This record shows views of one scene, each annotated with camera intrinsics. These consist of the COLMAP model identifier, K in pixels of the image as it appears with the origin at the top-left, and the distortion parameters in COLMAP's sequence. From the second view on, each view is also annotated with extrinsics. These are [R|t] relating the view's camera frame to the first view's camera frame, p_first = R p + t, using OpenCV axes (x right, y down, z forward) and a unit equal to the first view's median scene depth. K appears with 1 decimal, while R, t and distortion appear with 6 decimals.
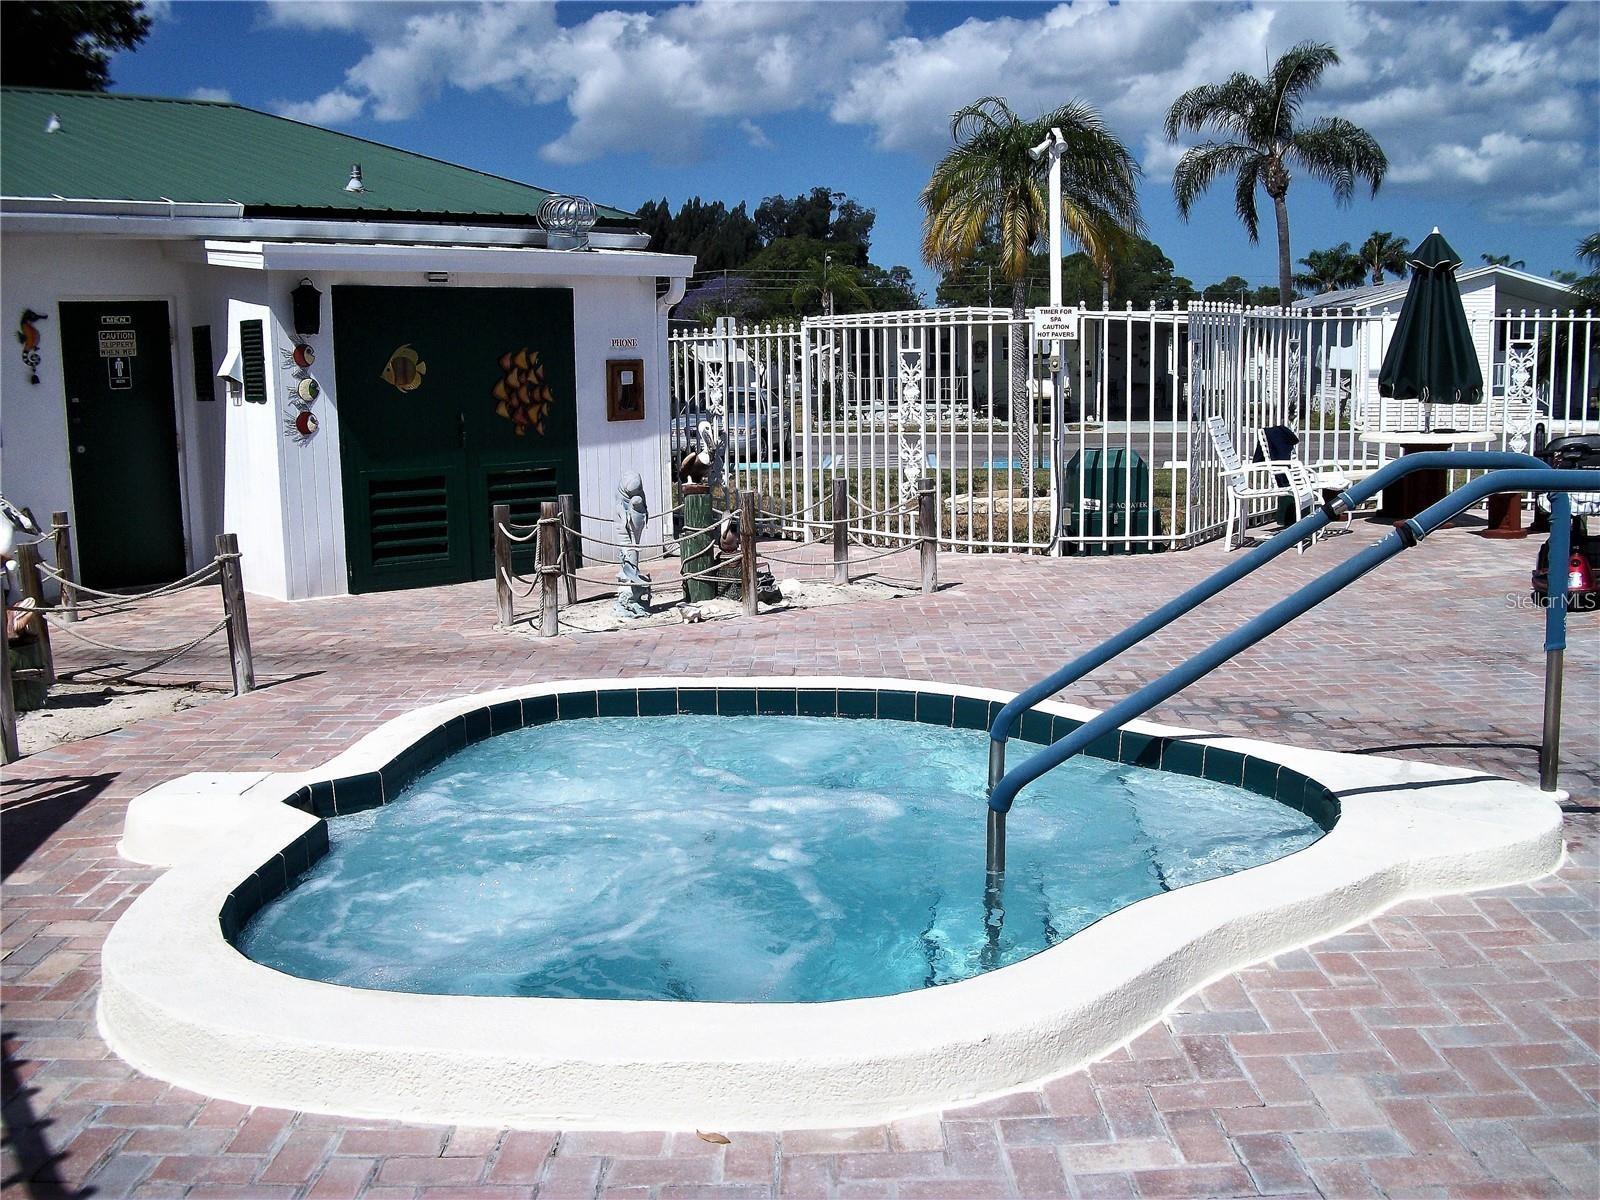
lens RADIAL K [[1483.2, 0, 800.0], [0, 1483.2, 600.0], [0, 0, 1]] dist [-0.102559, 0.007640]
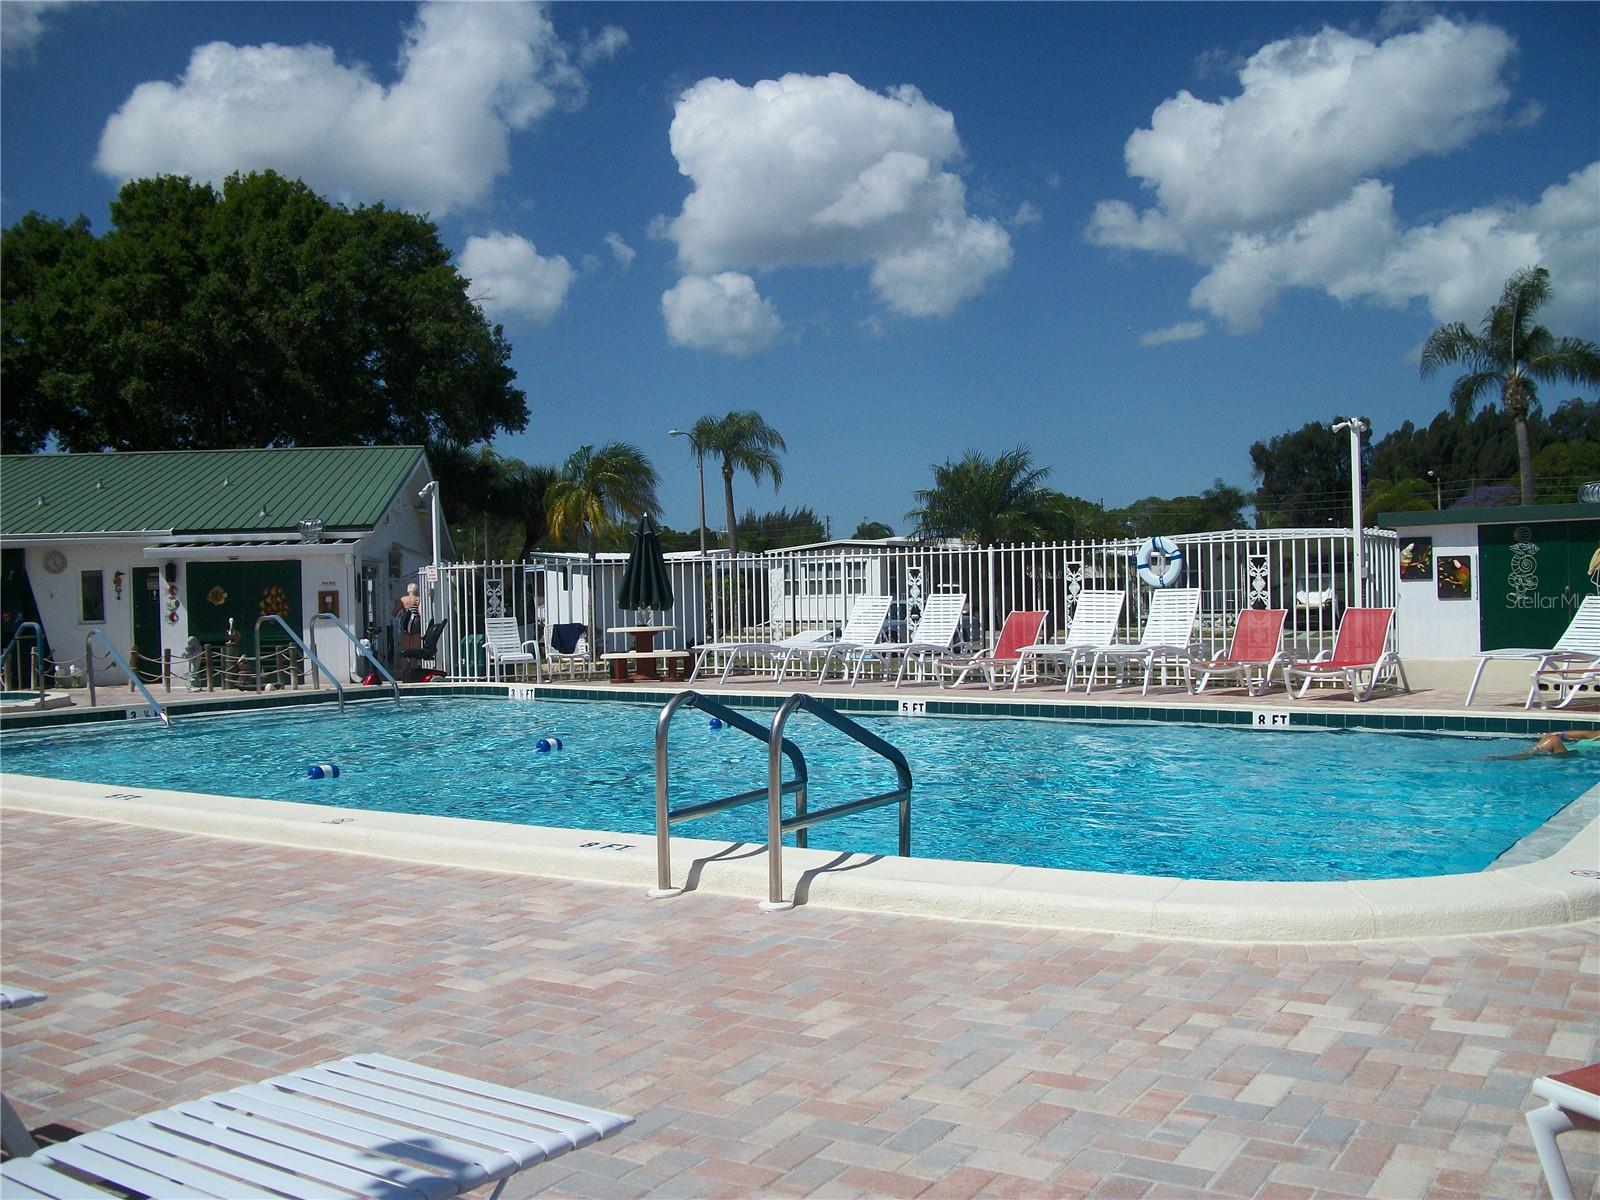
lens RADIAL K [[1500.2, 0, 800.0], [0, 1500.2, 600.0], [0, 0, 1]] dist [-0.227845, -0.001662]
pose [[0.822367, 0.003231, -0.568949, 1.667640], [-0.081206, 0.990412, -0.111753, 0.031913], [0.563133, 0.138104, 0.814745, -0.342200]]
